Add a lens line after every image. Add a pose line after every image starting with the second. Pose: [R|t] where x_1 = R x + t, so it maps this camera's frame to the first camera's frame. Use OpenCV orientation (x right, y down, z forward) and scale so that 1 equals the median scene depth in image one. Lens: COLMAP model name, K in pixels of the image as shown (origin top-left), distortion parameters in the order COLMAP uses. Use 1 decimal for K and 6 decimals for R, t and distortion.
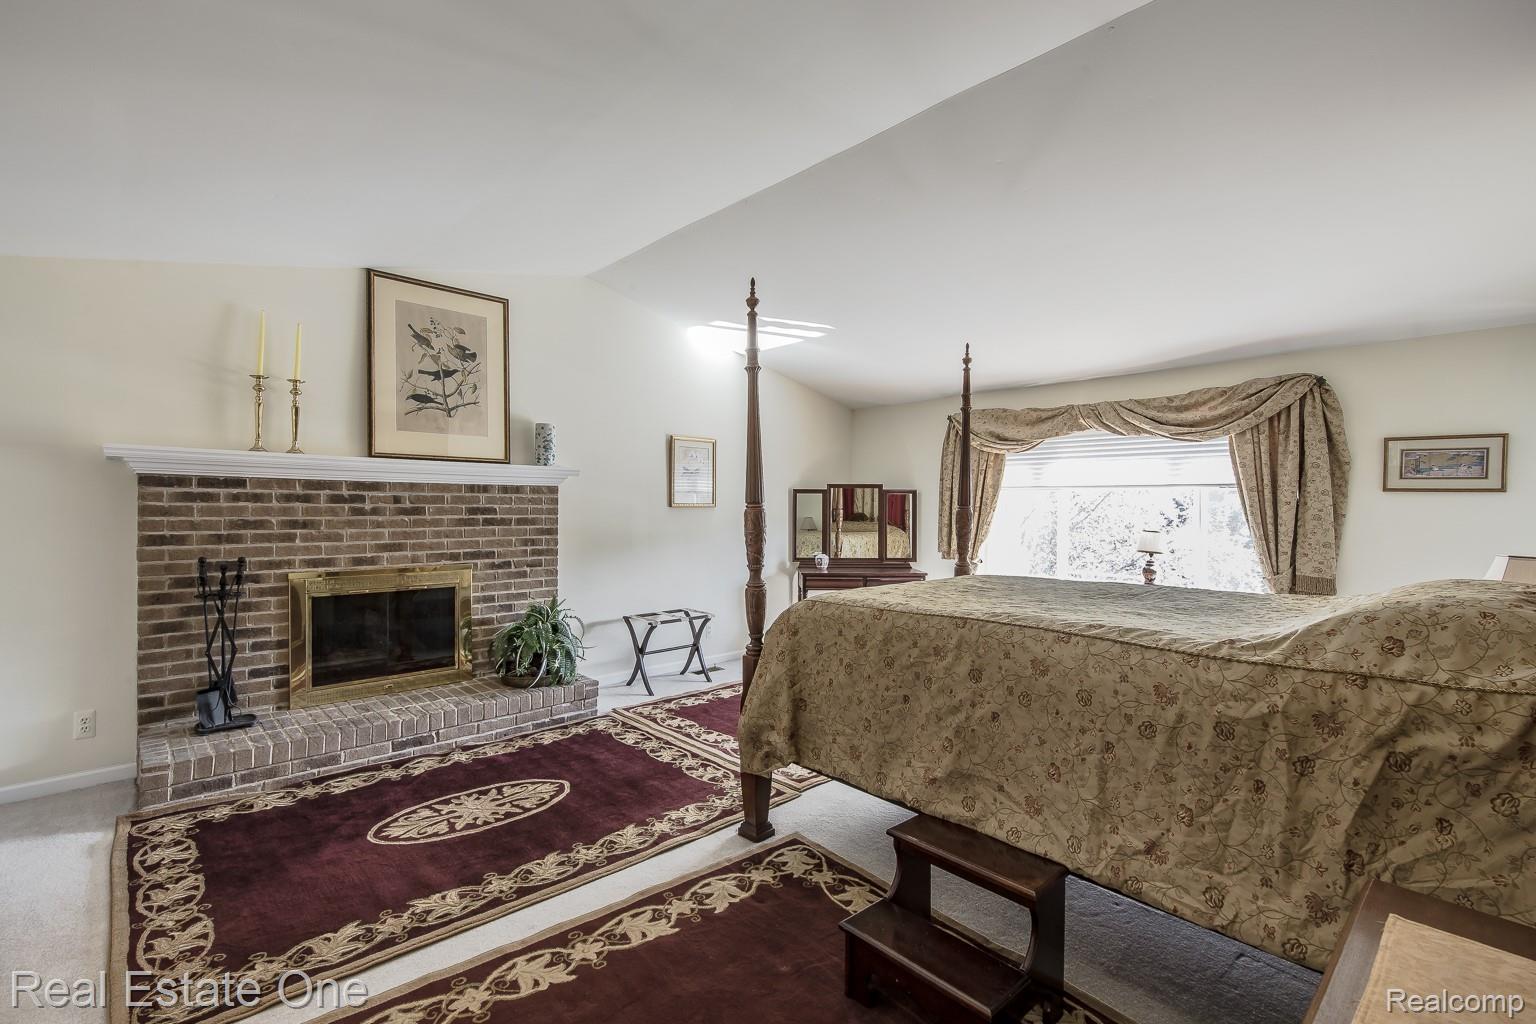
lens RADIAL K [[674.8, 0, 762.3], [0, 674.8, 506.6], [0, 0, 1]] dist [-0.000614, -0.000412]
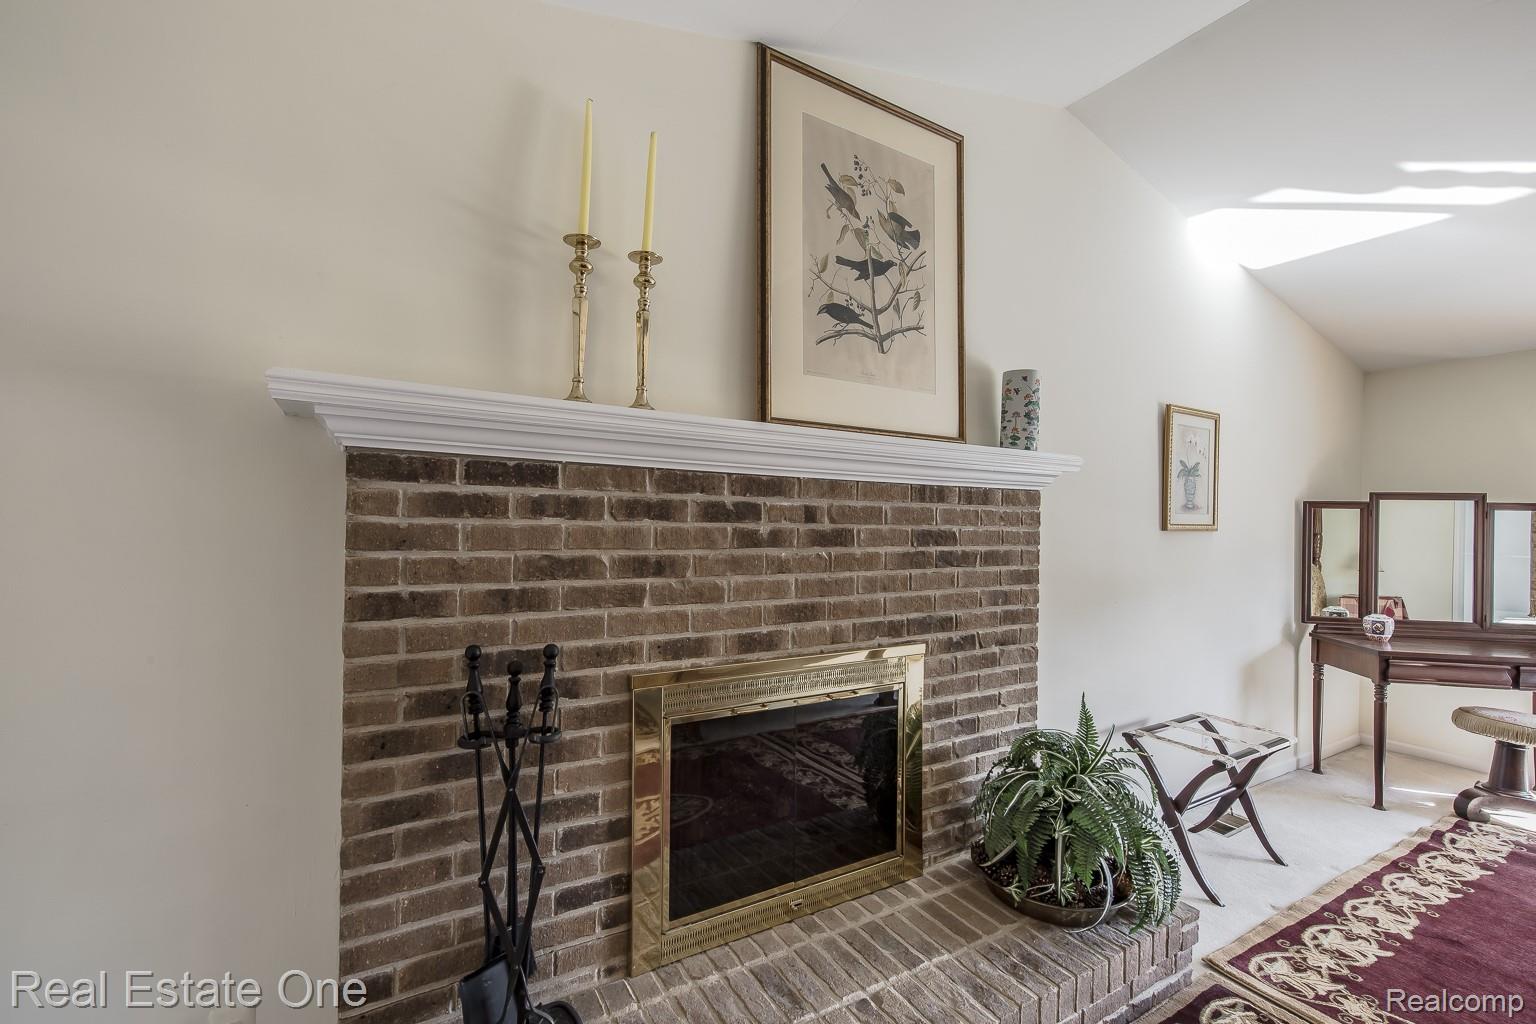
lens RADIAL K [[674.8, 0, 775.5], [0, 674.8, 517.2], [0, 0, 1]] dist [-0.000614, -0.000412]
pose [[0.977462, 0.011930, -0.210776, -0.489244], [-0.012715, 0.999916, -0.002370, -0.007088], [0.210730, 0.004997, 0.977531, 0.548546]]
